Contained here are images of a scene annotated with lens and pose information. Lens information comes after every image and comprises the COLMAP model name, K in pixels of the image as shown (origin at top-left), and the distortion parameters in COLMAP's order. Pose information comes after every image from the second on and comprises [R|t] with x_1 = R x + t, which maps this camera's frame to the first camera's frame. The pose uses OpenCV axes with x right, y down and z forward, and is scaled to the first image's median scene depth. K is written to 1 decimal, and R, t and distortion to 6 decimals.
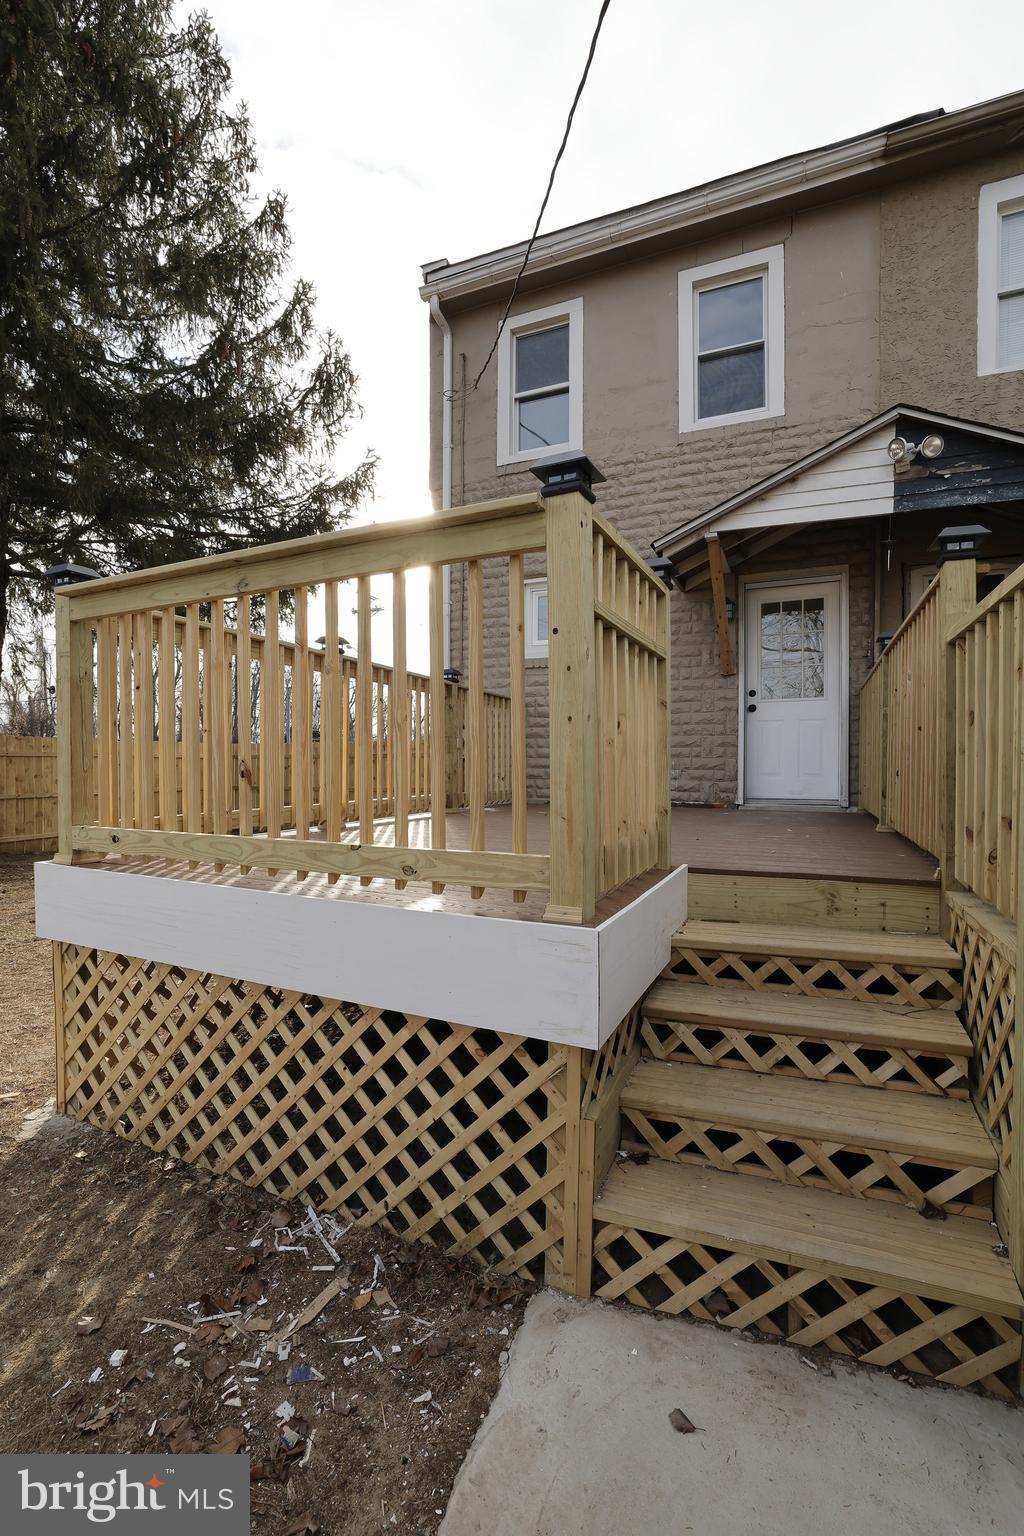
lens RADIAL K [[650.3, 0, 512.2], [0, 650.3, 768.6], [0, 0, 1]] dist [-0.029991, 0.009298]
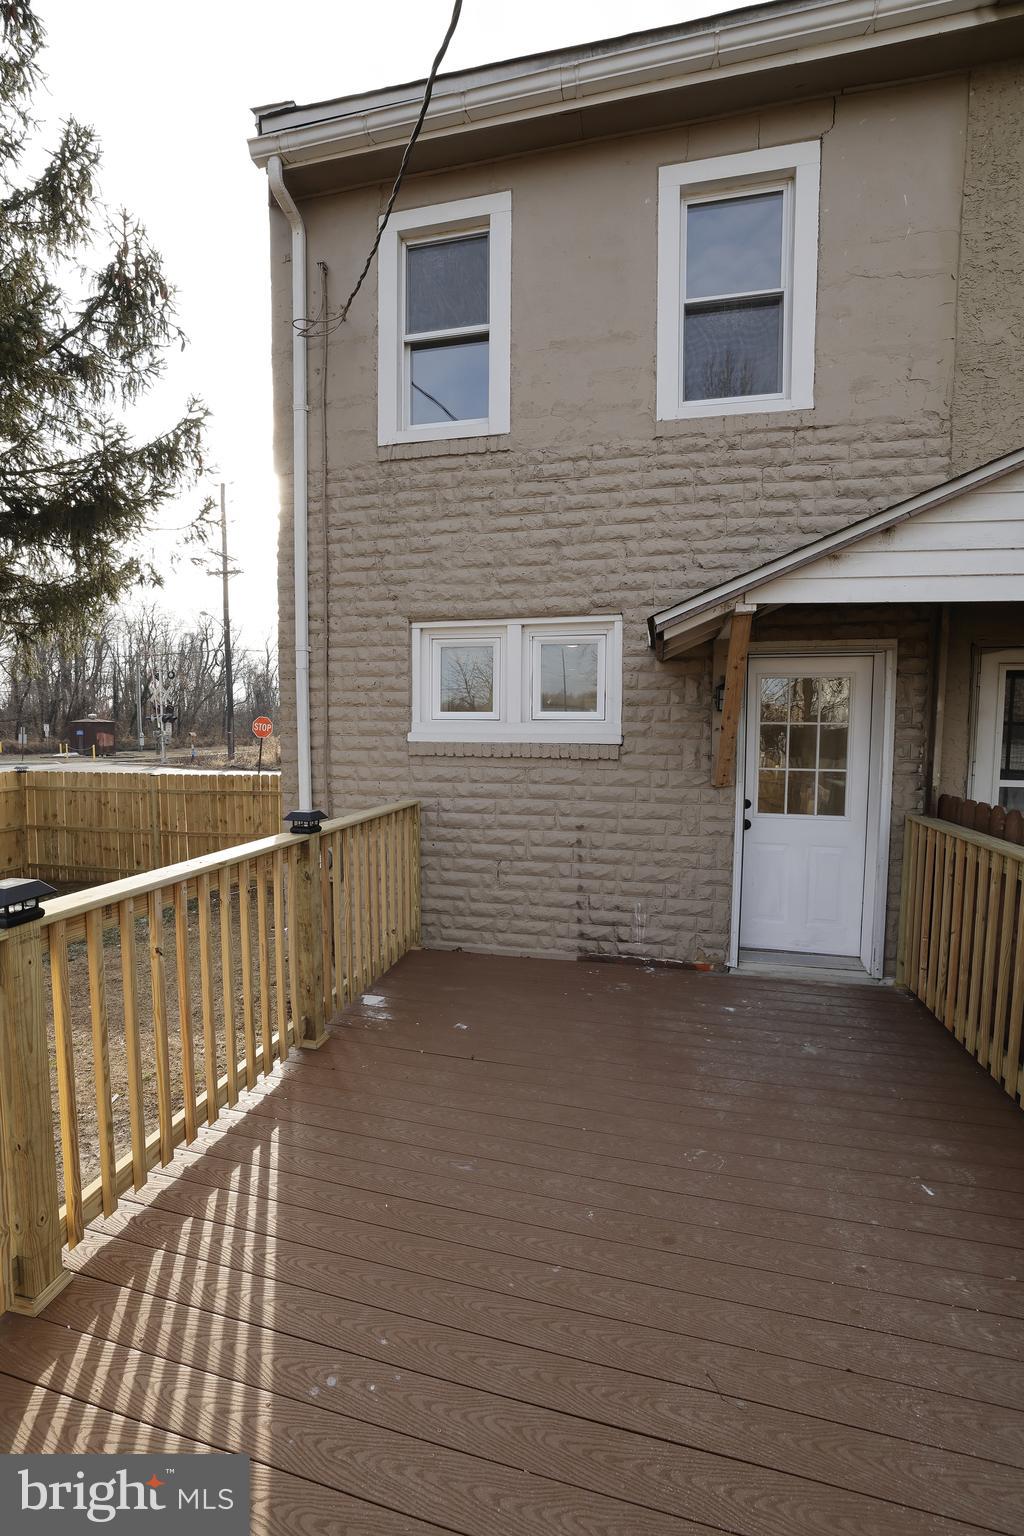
lens RADIAL K [[650.3, 0, 517.5], [0, 650.3, 771.9], [0, 0, 1]] dist [-0.029991, 0.009298]
pose [[0.983721, -0.009770, 0.179436, -0.005586], [0.000021, 0.998527, 0.054252, -0.191499], [-0.179702, -0.053365, 0.982272, 0.347698]]
